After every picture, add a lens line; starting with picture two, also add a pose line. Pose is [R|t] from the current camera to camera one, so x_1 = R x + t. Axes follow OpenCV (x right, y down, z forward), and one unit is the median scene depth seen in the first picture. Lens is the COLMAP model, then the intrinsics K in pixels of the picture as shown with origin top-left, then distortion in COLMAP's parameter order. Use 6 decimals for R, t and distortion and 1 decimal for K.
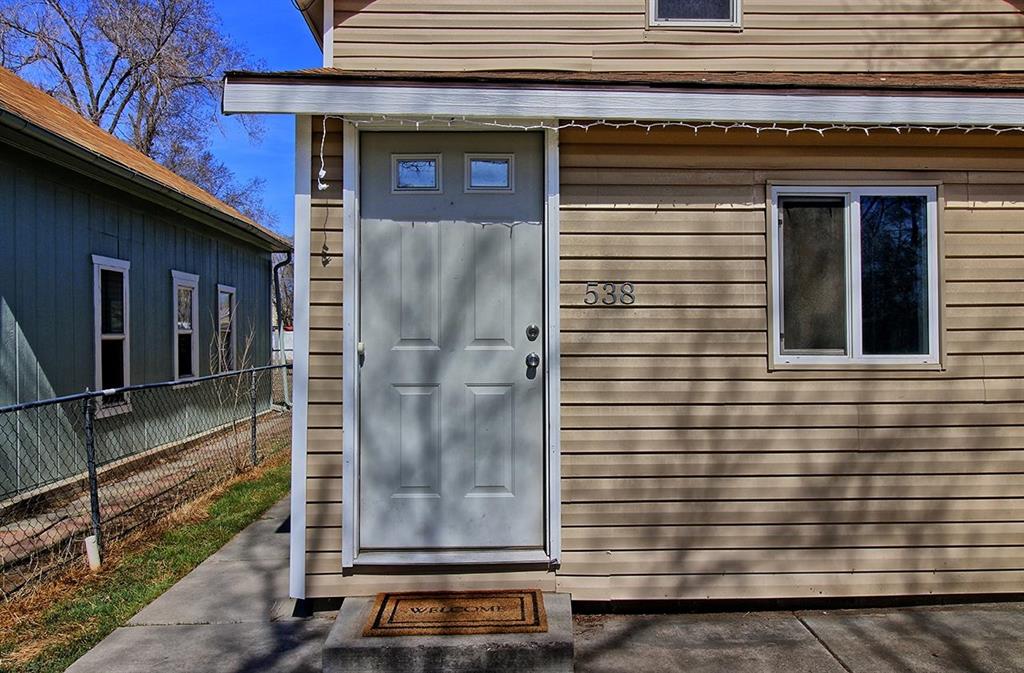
lens RADIAL K [[786.3, 0, 508.6], [0, 786.3, 337.7], [0, 0, 1]] dist [-0.001479, 0.000902]
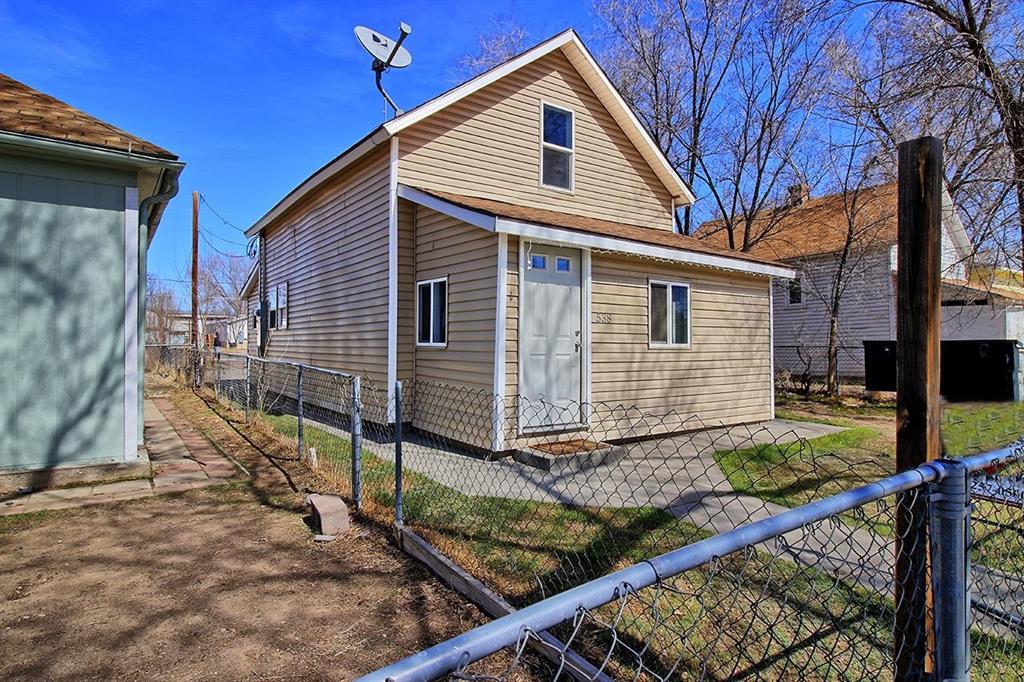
lens RADIAL K [[566.8, 0, 510.6], [0, 566.8, 338.3], [0, 0, 1]] dist [-0.002717, -0.000852]
pose [[0.838422, 0.015772, 0.544793, -1.088301], [-0.015803, 0.999864, -0.004627, 0.020151], [-0.544792, -0.004730, 0.838558, -0.340795]]
